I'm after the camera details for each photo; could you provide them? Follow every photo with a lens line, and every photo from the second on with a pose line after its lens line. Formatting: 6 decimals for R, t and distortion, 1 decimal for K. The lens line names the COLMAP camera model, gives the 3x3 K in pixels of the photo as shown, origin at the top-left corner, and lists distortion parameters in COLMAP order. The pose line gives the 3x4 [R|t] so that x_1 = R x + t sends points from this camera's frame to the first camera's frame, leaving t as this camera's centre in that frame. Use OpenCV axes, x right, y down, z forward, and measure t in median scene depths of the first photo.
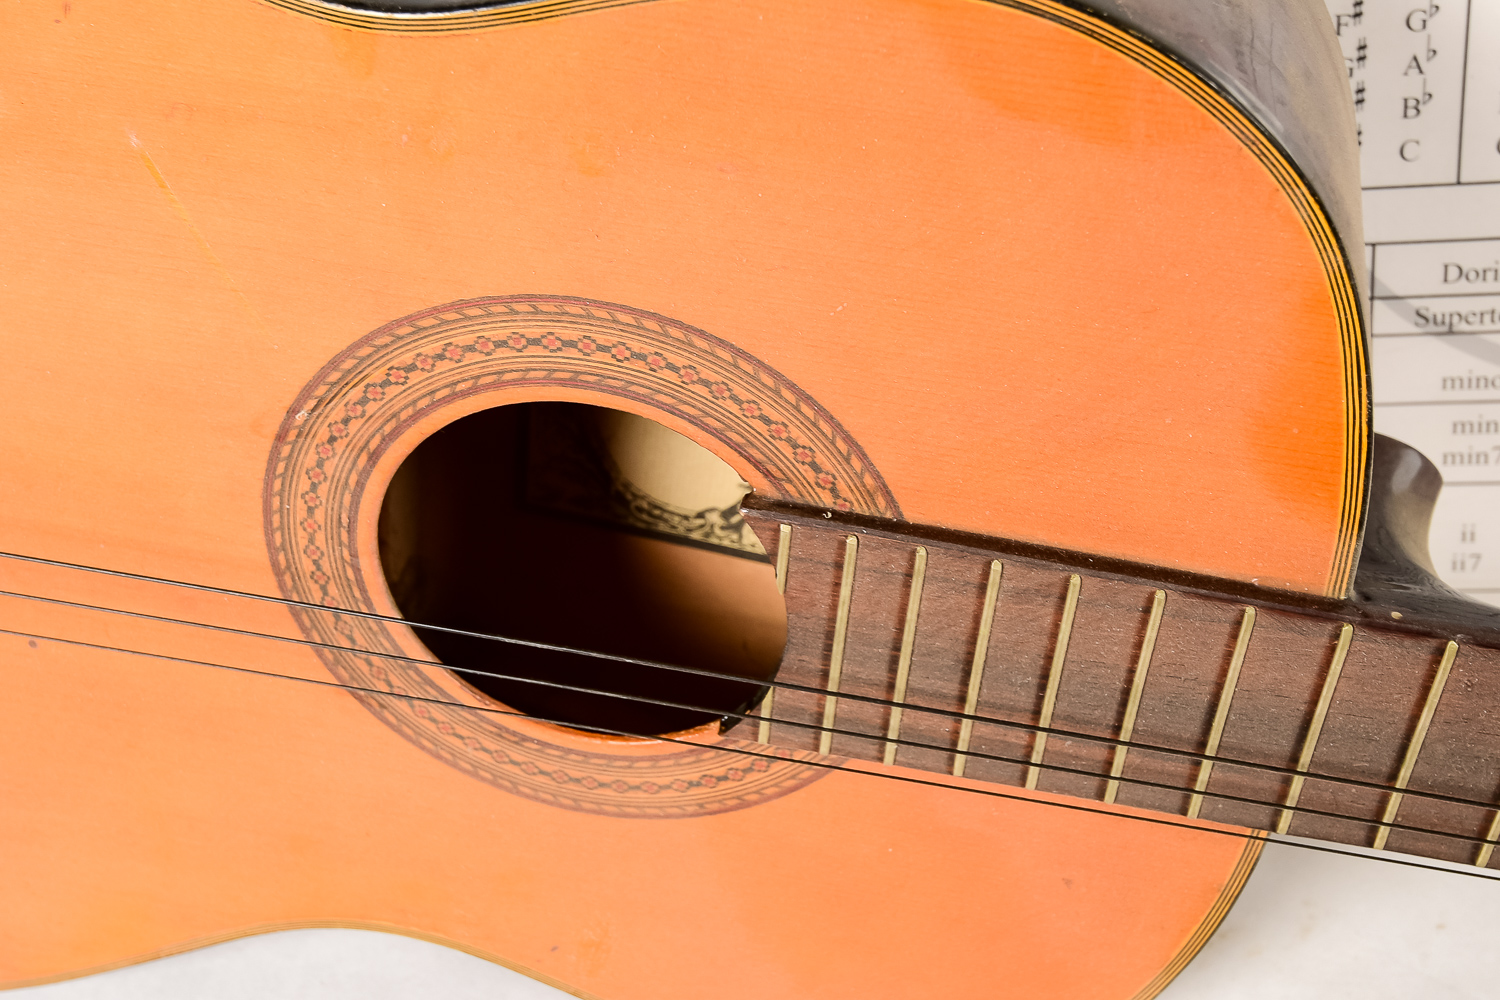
lens RADIAL K [[2162.7, 0, 746.9], [0, 2162.7, 505.6], [0, 0, 1]] dist [0.040941, 0.000000]
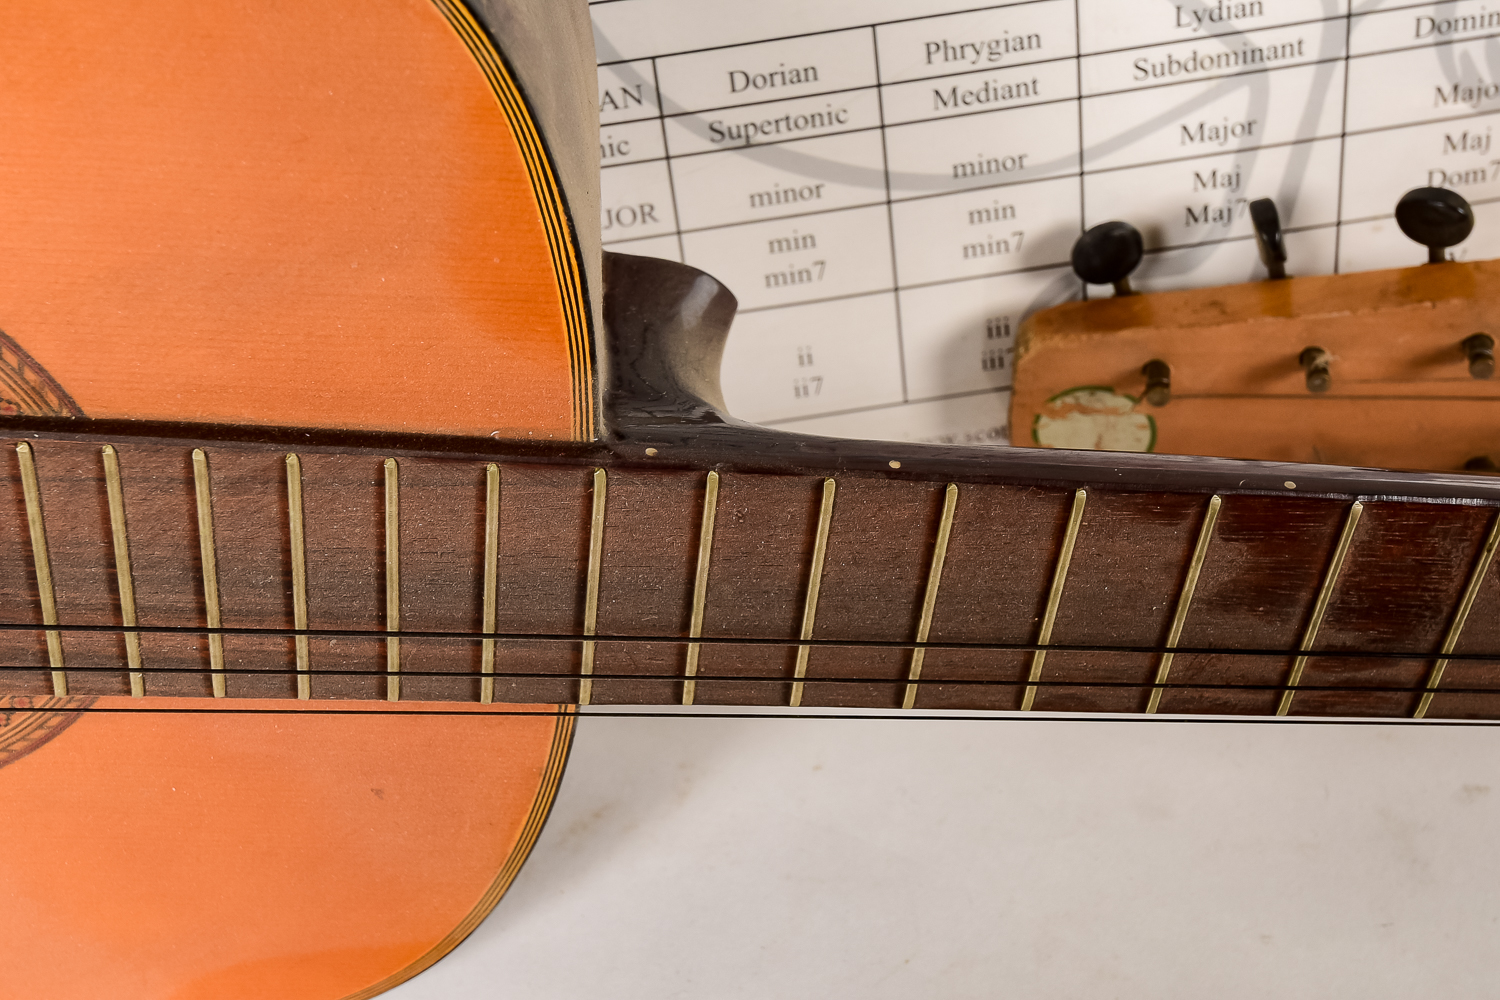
lens RADIAL K [[2162.7, 0, 747.4], [0, 2162.7, 501.5], [0, 0, 1]] dist [0.040941, 0.000000]
pose [[0.971612, -0.135502, 0.193930, 0.154456], [0.126161, 0.990206, 0.059789, 0.021364], [-0.200132, -0.033625, 0.979192, 0.100376]]
